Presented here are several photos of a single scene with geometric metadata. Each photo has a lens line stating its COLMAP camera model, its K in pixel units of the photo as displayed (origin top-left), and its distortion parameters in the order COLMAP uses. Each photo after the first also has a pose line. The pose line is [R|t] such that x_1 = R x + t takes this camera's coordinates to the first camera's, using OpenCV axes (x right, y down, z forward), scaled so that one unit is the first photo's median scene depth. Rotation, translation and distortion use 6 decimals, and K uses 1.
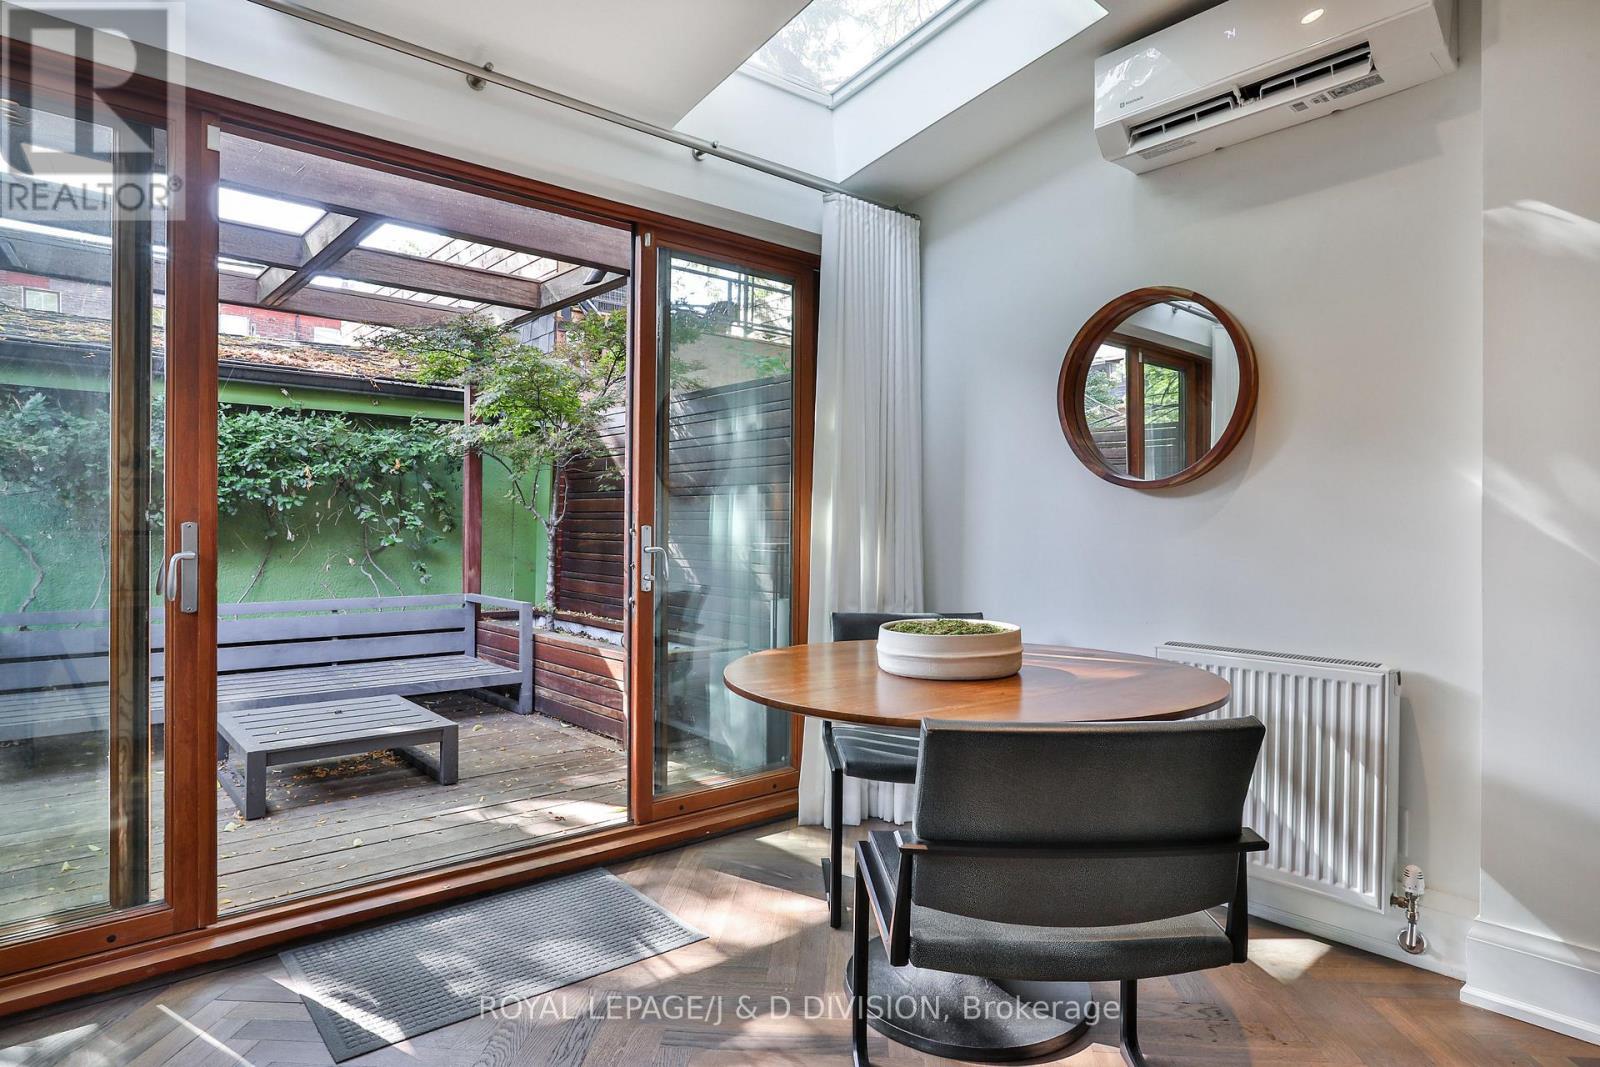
lens RADIAL K [[830.2, 0, 786.8], [0, 830.2, 517.7], [0, 0, 1]] dist [-0.062952, 0.034180]
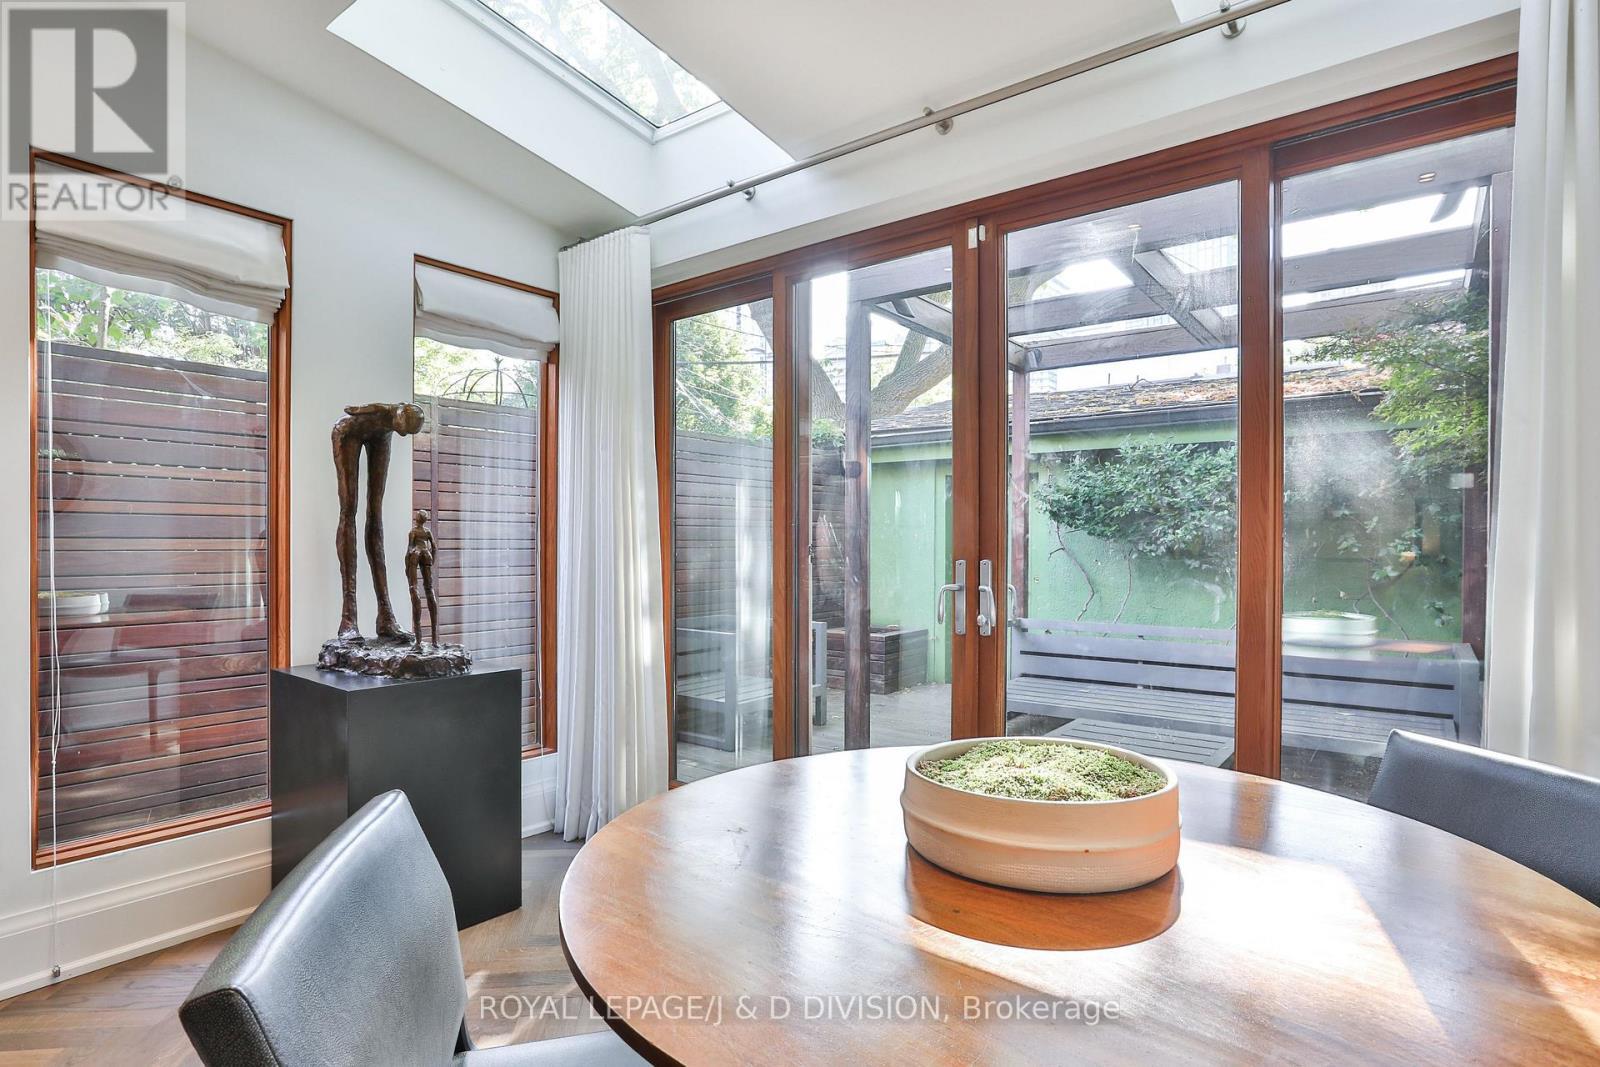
lens RADIAL K [[830.2, 0, 786.8], [0, 830.2, 517.7], [0, 0, 1]] dist [-0.062952, 0.034180]
pose [[0.176052, -0.043646, -0.983413, 0.249309], [0.006255, 0.999046, -0.043220, 0.002682], [0.984361, 0.001458, 0.176157, 0.240597]]
